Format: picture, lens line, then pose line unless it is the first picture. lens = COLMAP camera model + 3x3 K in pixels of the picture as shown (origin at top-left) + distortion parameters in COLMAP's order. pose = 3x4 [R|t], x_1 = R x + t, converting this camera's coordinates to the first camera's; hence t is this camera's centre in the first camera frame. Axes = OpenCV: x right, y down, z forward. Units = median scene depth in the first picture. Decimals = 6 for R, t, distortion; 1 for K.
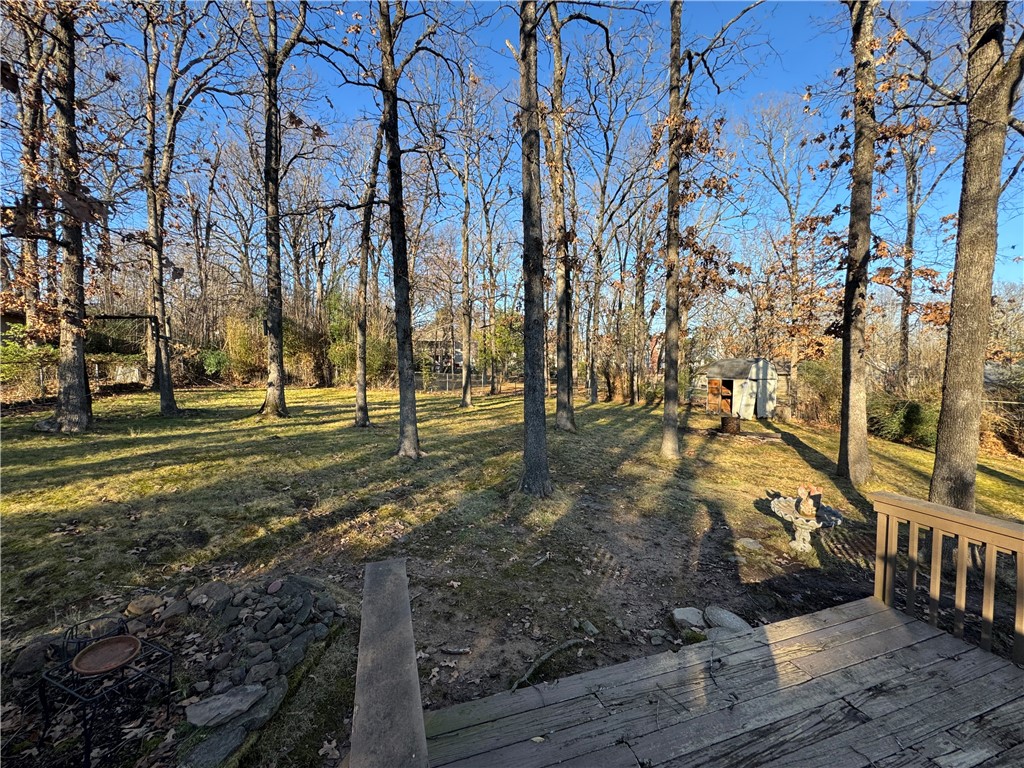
lens RADIAL K [[409.8, 0, 510.7], [0, 409.8, 385.0], [0, 0, 1]] dist [-0.001223, -0.000205]
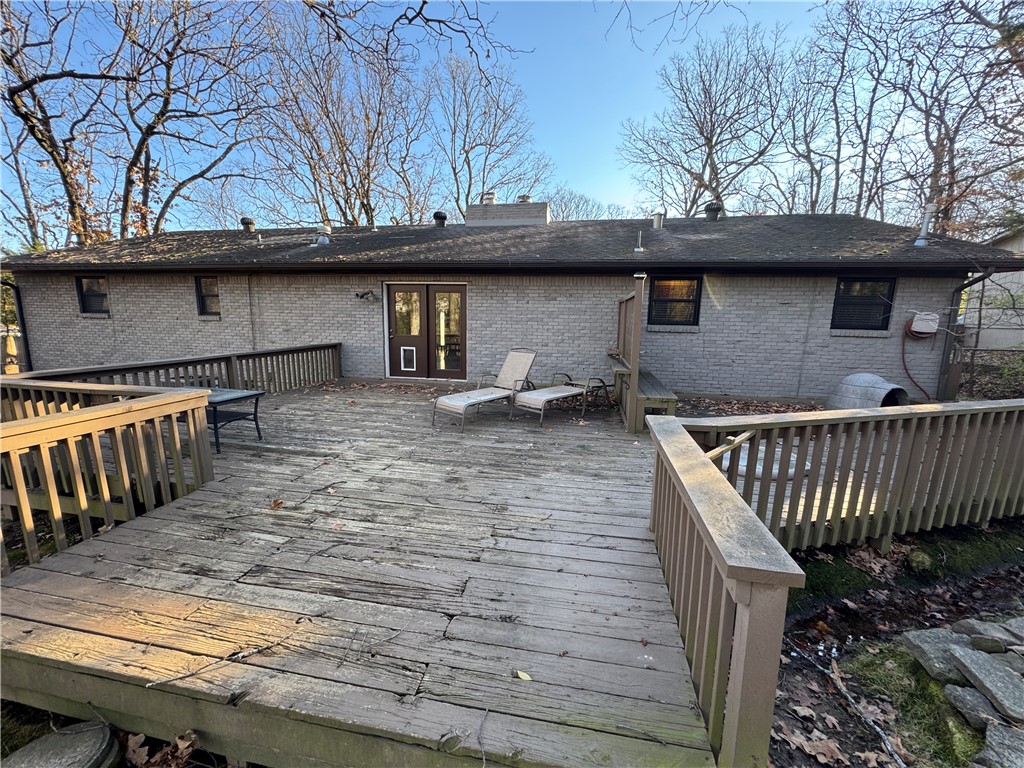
lens RADIAL K [[409.8, 0, 510.6], [0, 409.8, 385.3], [0, 0, 1]] dist [-0.001223, -0.000205]
pose [[-0.875870, -0.100801, 0.471902, -0.219352], [0.010435, 0.973754, 0.227366, 0.063821], [-0.482435, 0.204067, -0.851829, 1.404304]]
